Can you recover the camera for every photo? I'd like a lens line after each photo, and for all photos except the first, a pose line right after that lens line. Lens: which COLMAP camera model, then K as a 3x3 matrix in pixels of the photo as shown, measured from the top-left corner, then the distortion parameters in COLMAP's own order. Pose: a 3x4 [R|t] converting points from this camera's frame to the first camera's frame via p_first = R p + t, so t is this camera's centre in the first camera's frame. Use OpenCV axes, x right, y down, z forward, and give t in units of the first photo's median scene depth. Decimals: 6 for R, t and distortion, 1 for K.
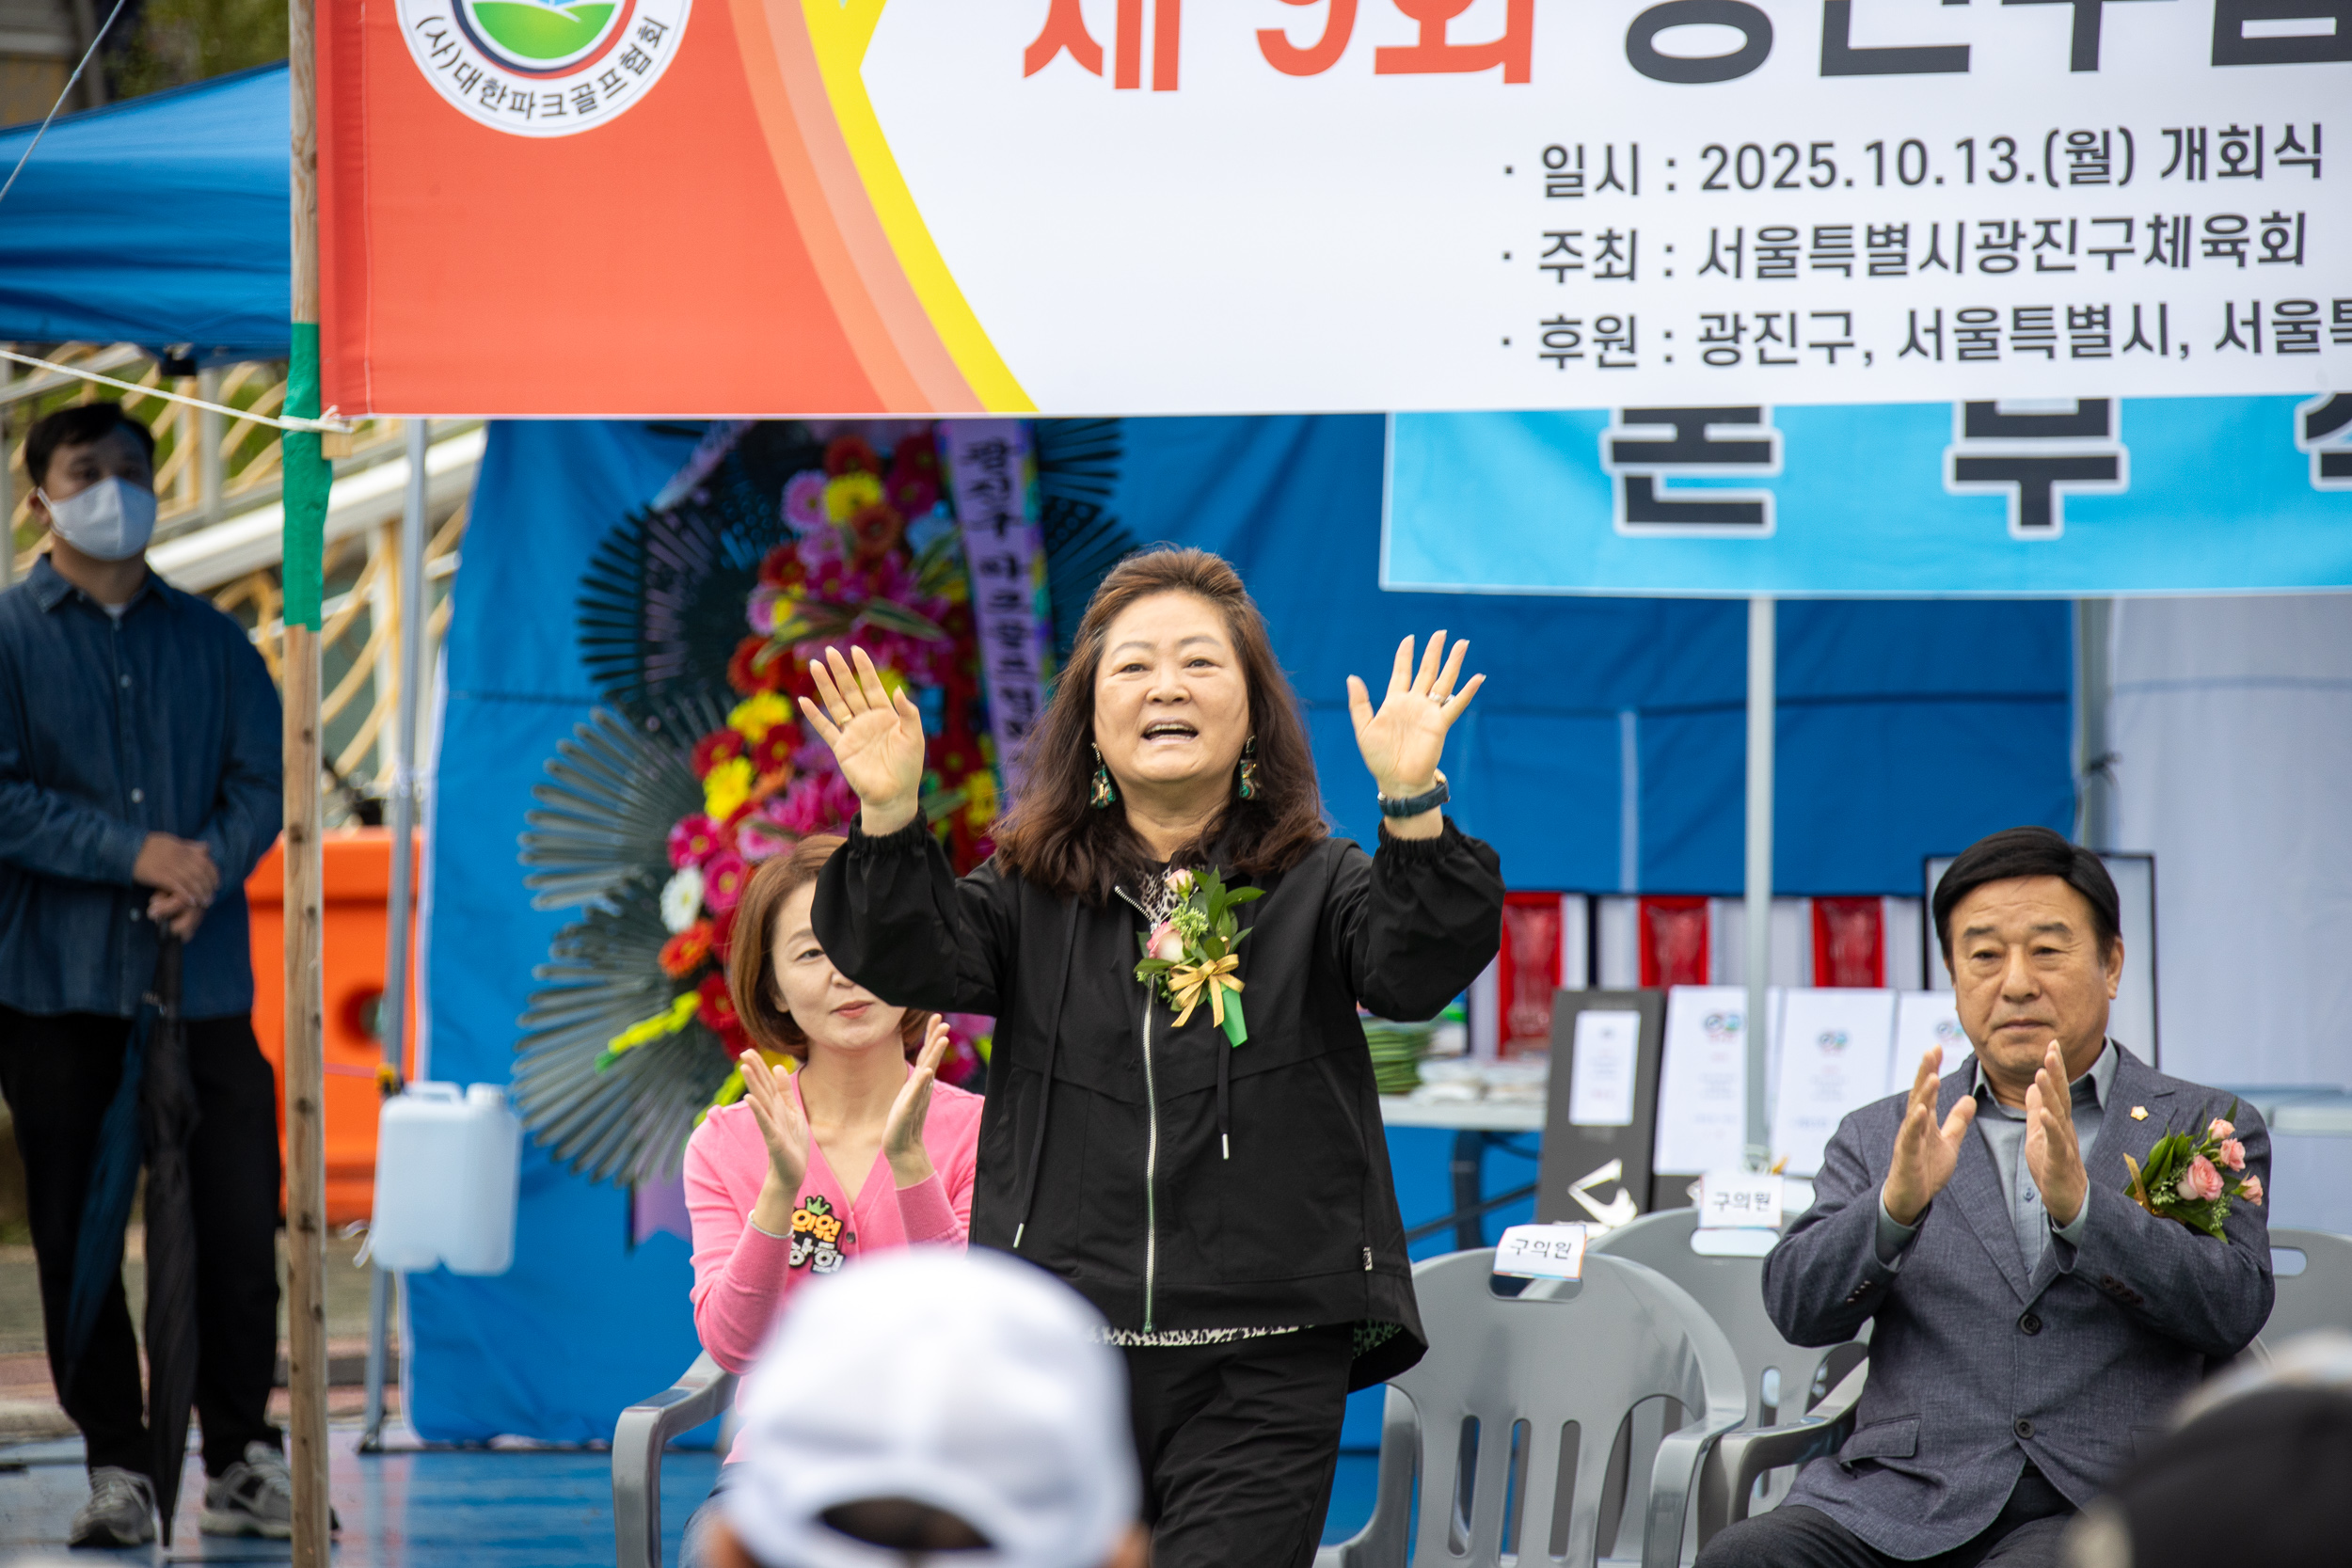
lens RADIAL K [[14095.6, 0, 1203.0], [0, 14095.6, 742.8], [0, 0, 1]] dist [1.775375, 26.317974]
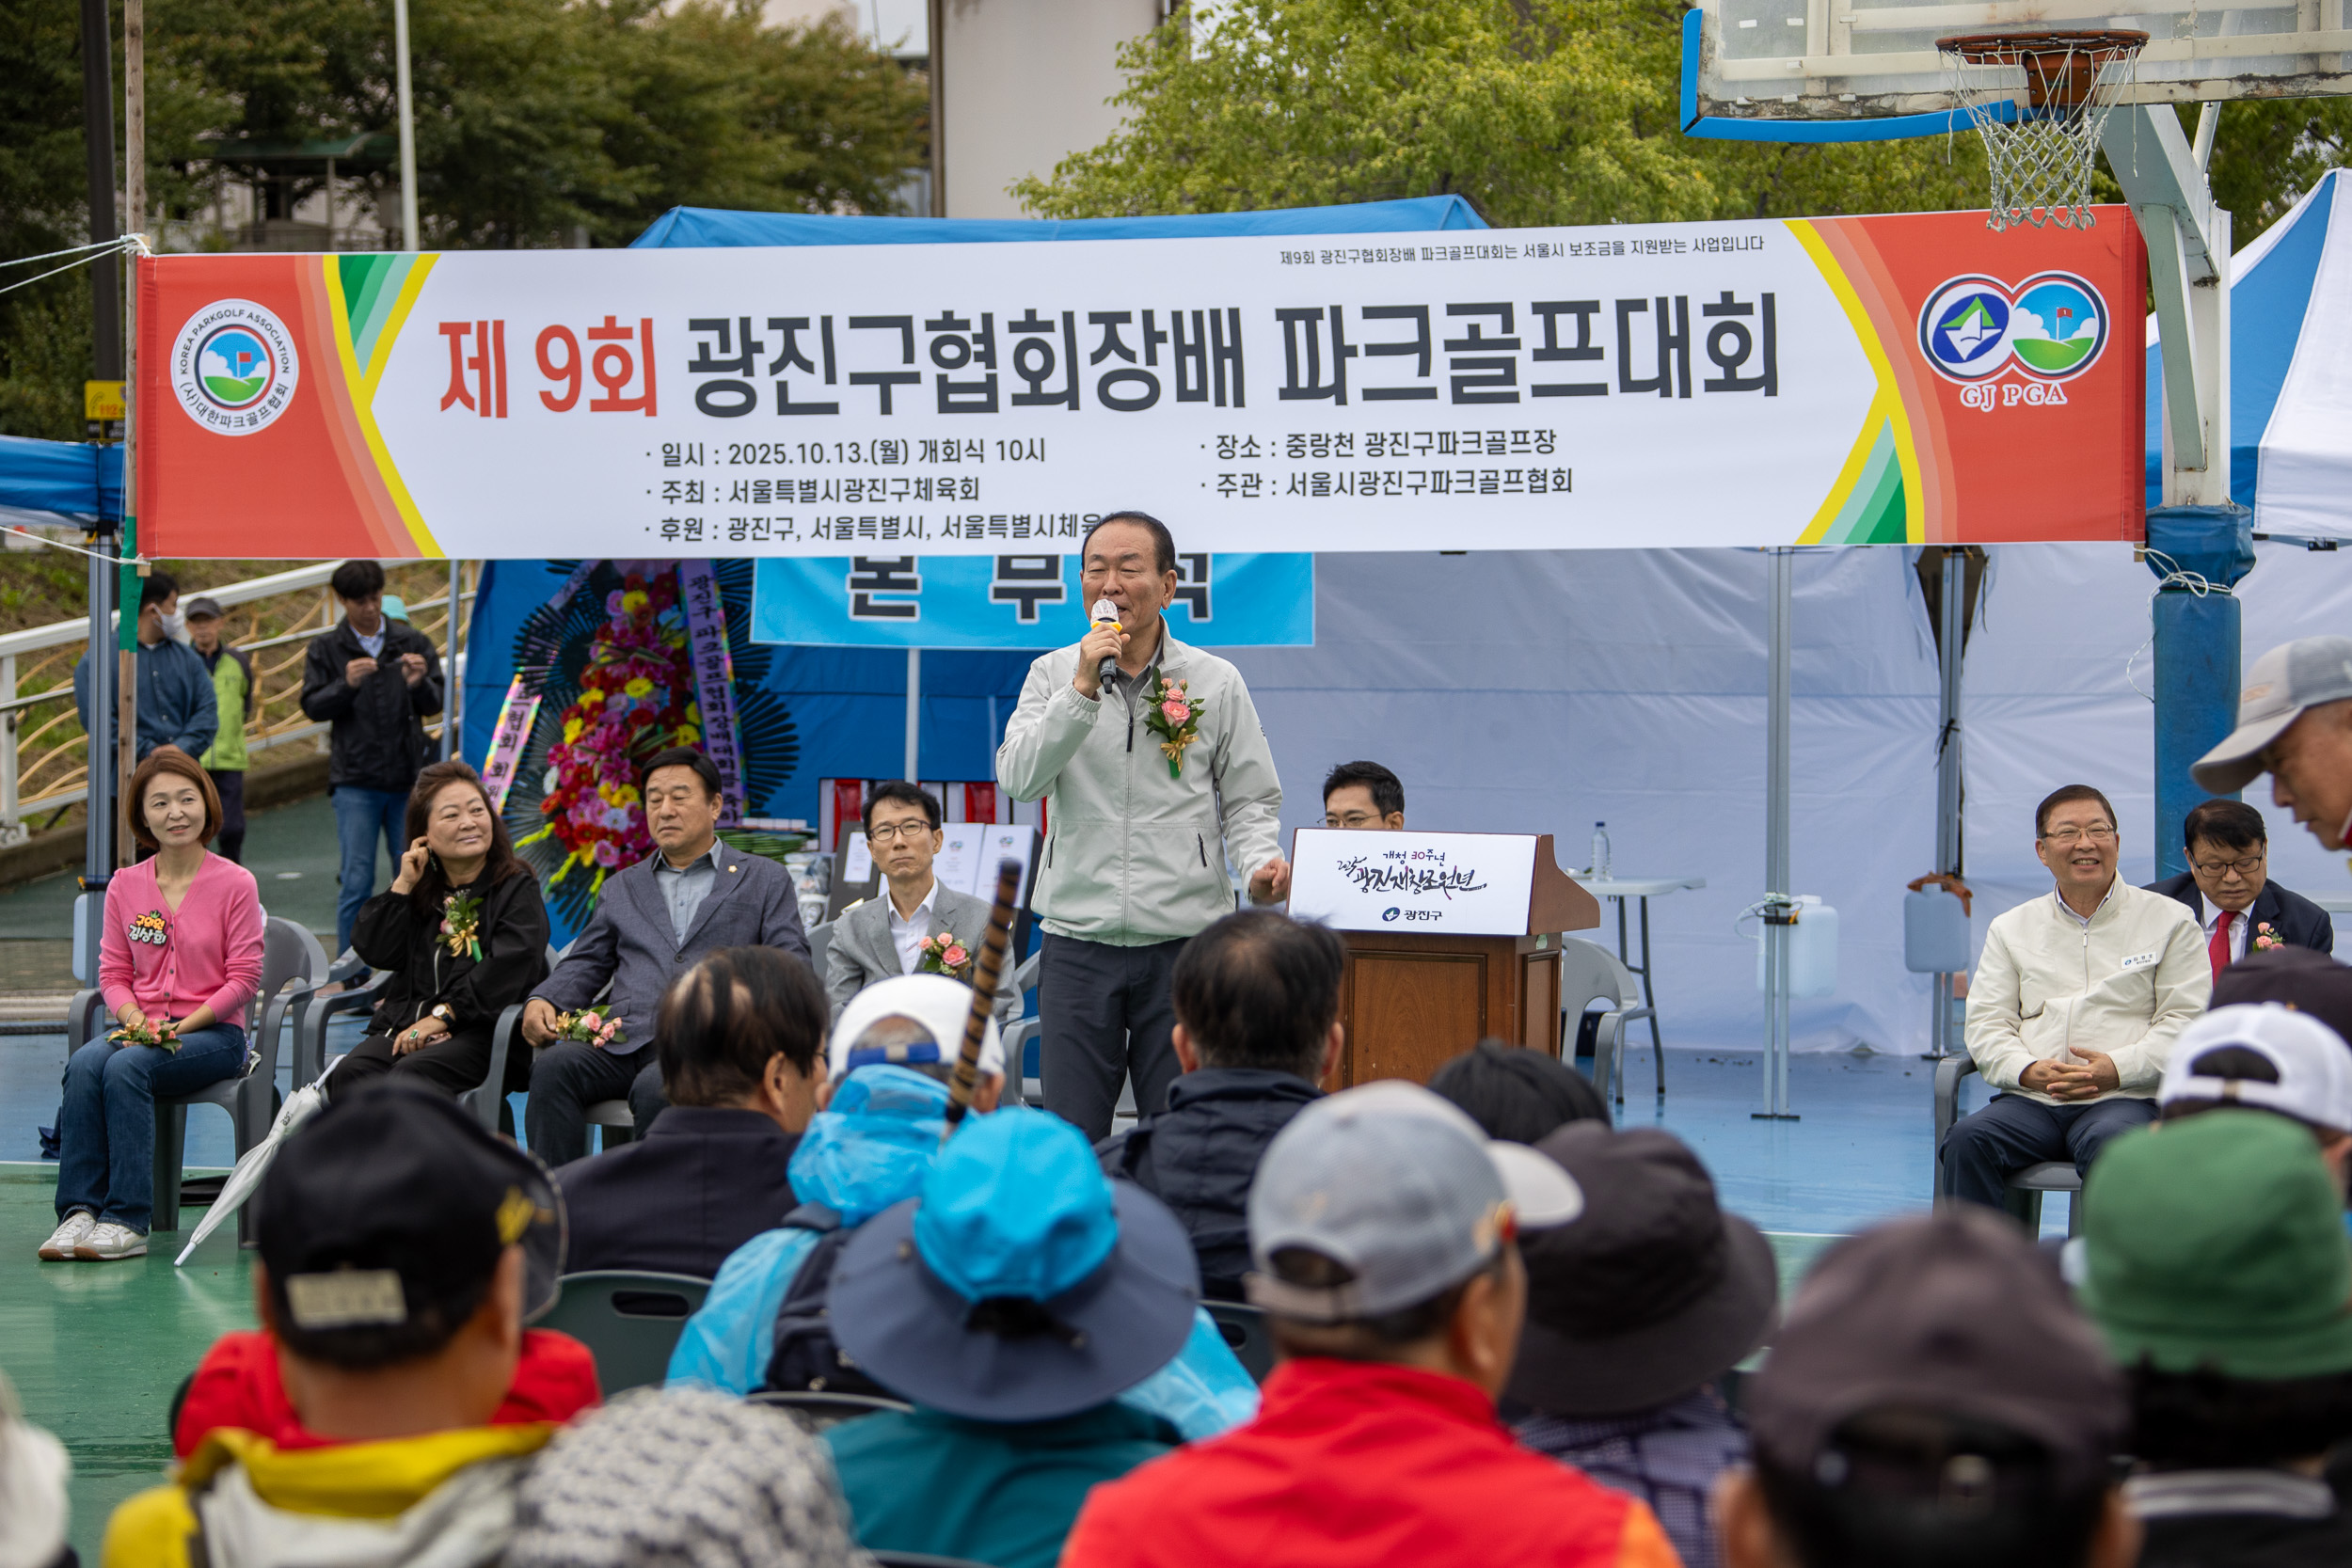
lens RADIAL K [[6624.1, 0, 1261.0], [0, 6624.1, 726.2], [0, 0, 1]] dist [0.401060, 6.750687]
pose [[0.997516, 0.007884, -0.069994, 0.194983], [-0.008003, 0.999967, -0.001411, 0.003863], [0.069981, 0.001968, 0.997546, -0.056792]]
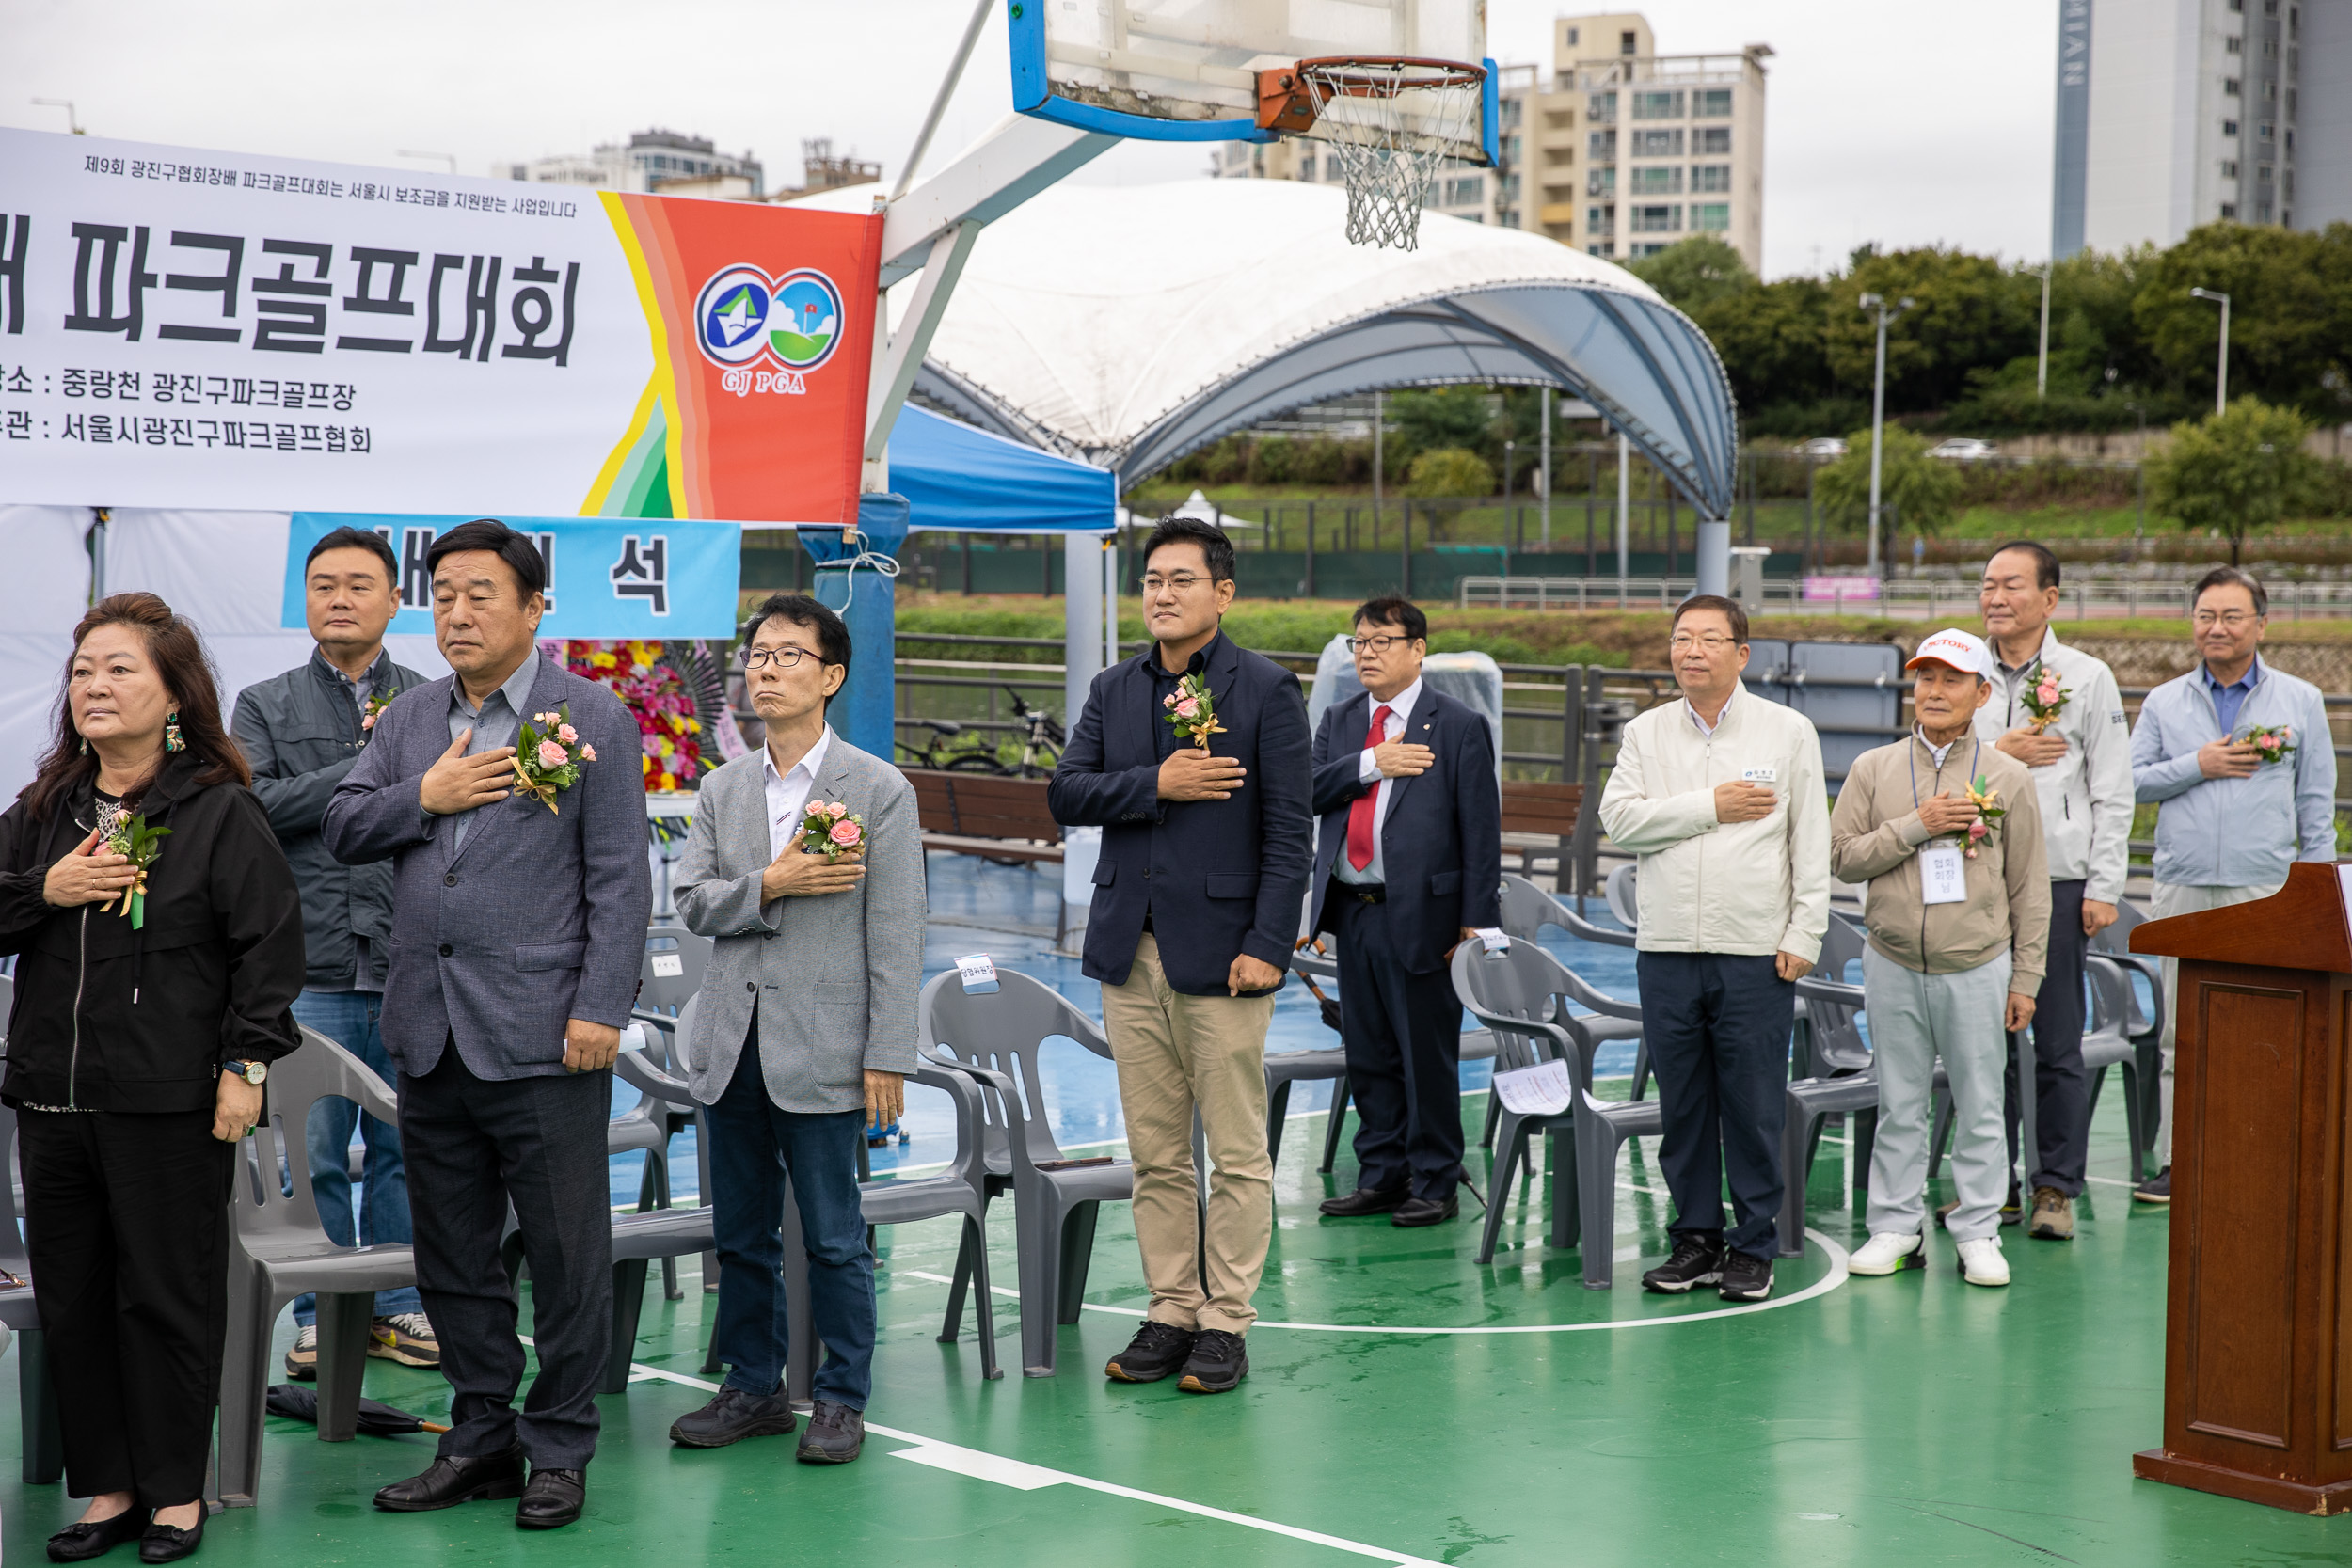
lens RADIAL K [[3853.3, 0, 1176.0], [0, 3853.3, 784.0], [0, 0, 1]] dist [0.087810, 0.583848]
pose [[0.516899, -0.028834, 0.855561, -0.248661], [-0.012245, 0.999081, 0.041069, -0.010676], [-0.855959, -0.031705, 0.516071, 0.573828]]
